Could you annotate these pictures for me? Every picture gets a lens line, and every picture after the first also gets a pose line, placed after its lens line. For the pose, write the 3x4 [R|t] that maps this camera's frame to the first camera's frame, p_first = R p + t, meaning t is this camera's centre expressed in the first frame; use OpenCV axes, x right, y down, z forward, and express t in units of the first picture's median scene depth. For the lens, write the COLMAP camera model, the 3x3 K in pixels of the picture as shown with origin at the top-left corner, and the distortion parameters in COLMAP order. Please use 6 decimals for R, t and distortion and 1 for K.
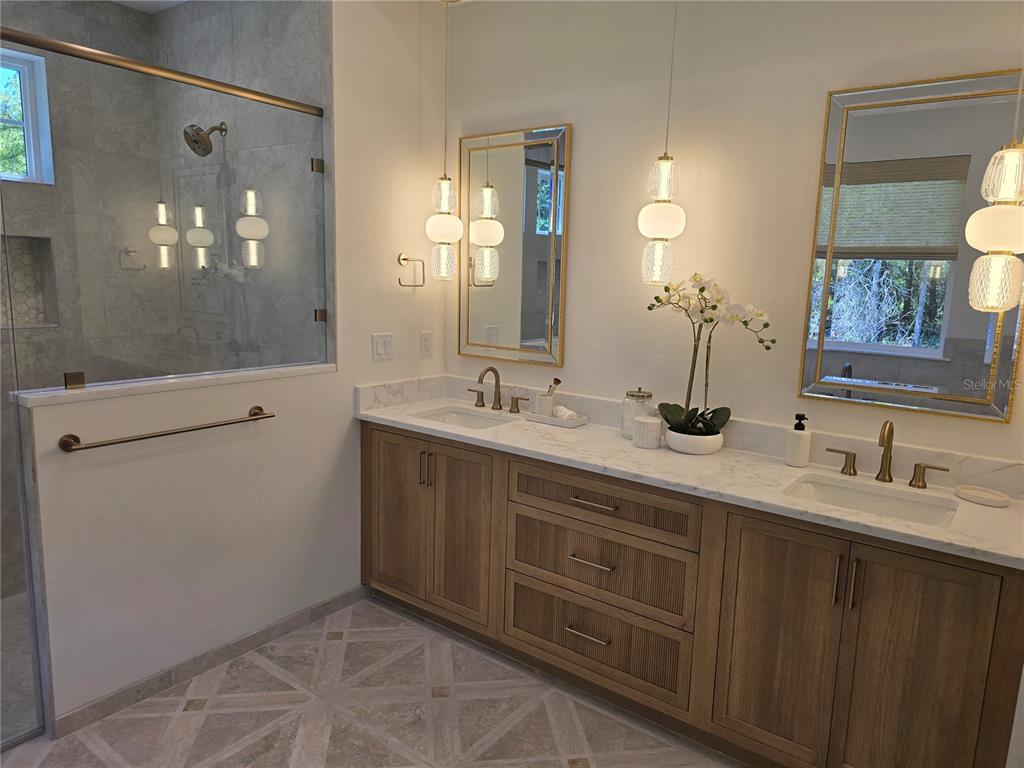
lens RADIAL K [[689.8, 0, 536.5], [0, 689.8, 372.8], [0, 0, 1]] dist [0.041203, -0.038219]
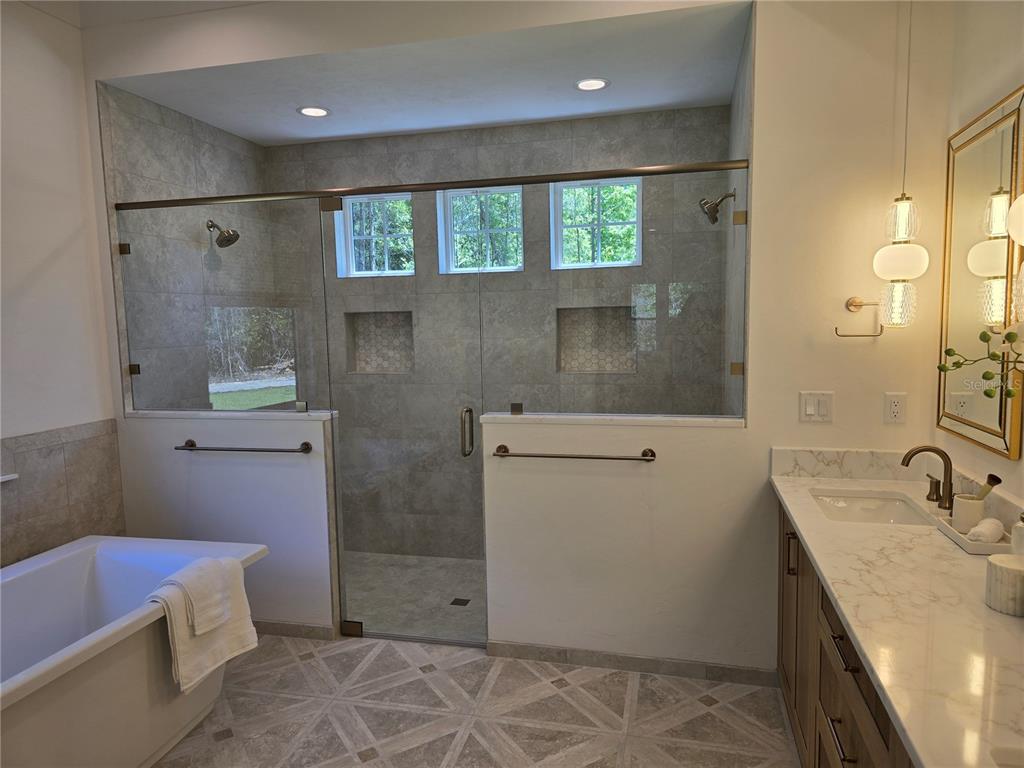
lens RADIAL K [[689.8, 0, 512.5], [0, 689.8, 385.7], [0, 0, 1]] dist [0.041203, -0.038219]
pose [[0.370236, 0.047173, -0.927739, 0.526763], [-0.102881, 0.994648, 0.009518, -0.039444], [0.923223, 0.091923, 0.373108, 0.383264]]
